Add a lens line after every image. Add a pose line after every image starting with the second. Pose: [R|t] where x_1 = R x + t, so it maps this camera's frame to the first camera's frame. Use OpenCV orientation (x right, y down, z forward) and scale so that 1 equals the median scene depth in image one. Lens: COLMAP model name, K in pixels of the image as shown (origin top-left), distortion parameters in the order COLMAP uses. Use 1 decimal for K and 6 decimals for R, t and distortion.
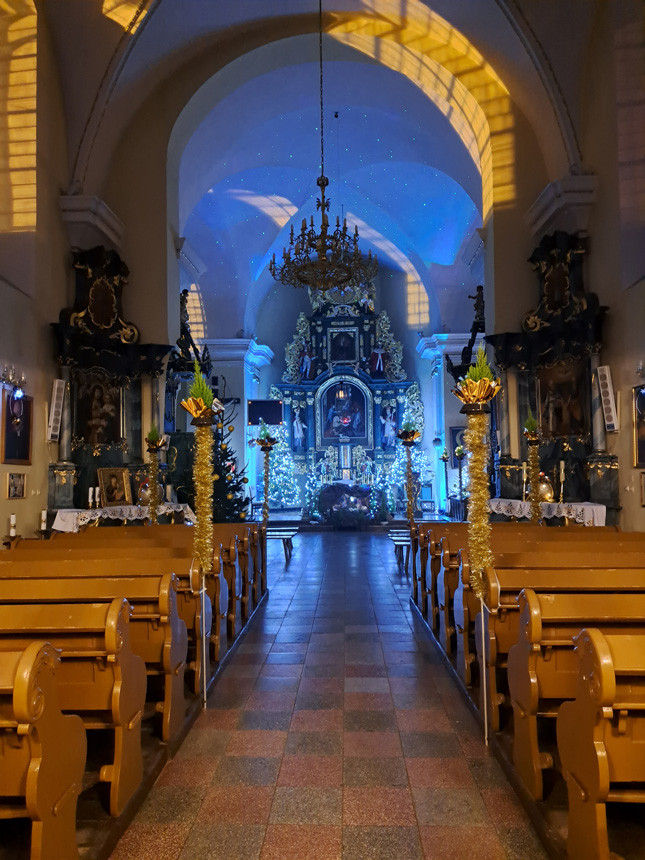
lens RADIAL K [[605.7, 0, 315.2], [0, 605.7, 434.2], [0, 0, 1]] dist [0.115632, -0.163131]
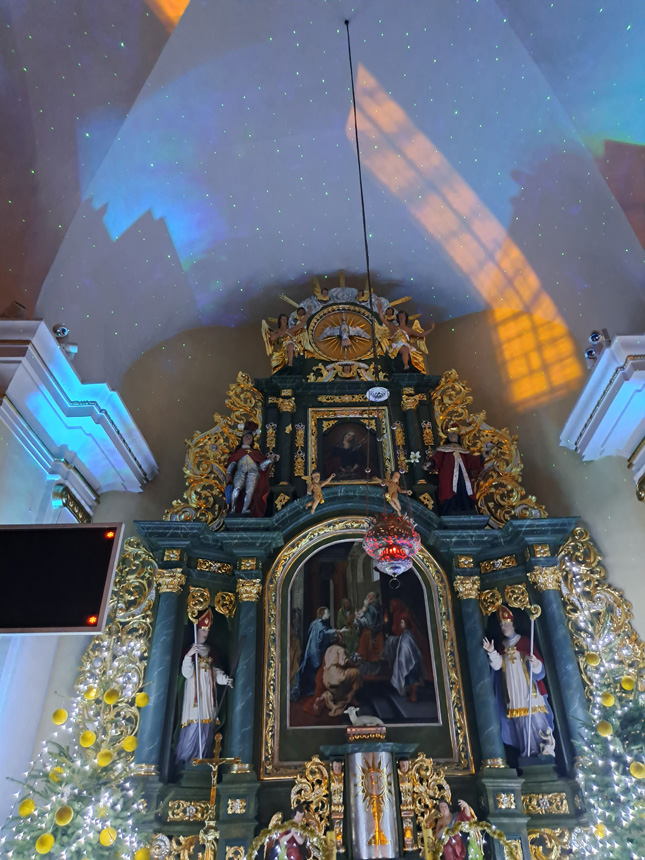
lens RADIAL K [[610.0, 0, 328.3], [0, 610.0, 429.3], [0, 0, 1]] dist [0.085473, -0.084030]
pose [[0.999346, 0.013292, 0.033638, 0.023124], [0.006080, 0.855039, -0.518528, 0.042495], [-0.035654, 0.518394, 0.854398, 0.783420]]
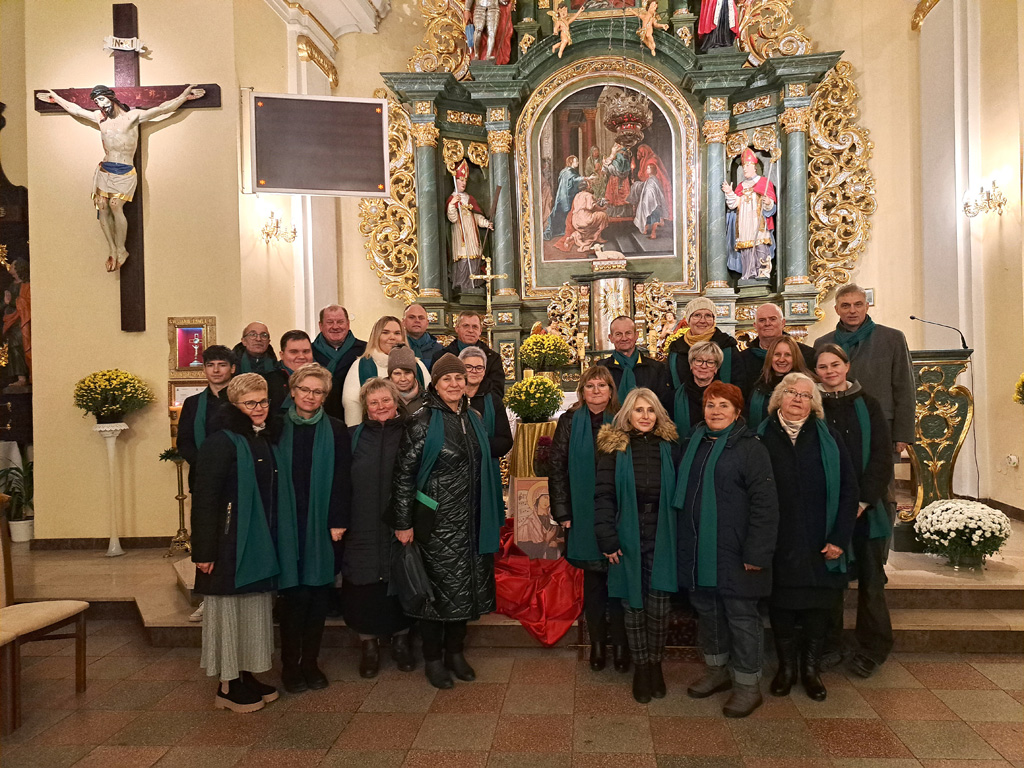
lens RADIAL K [[721.2, 0, 534.6], [0, 721.2, 384.1], [0, 0, 1]] dist [0.115632, -0.163131]
pose [[0.999421, -0.011337, -0.032075, 0.023496], [0.013485, 0.997624, 0.067561, 0.053010], [0.031232, -0.067954, 0.997199, 0.693672]]
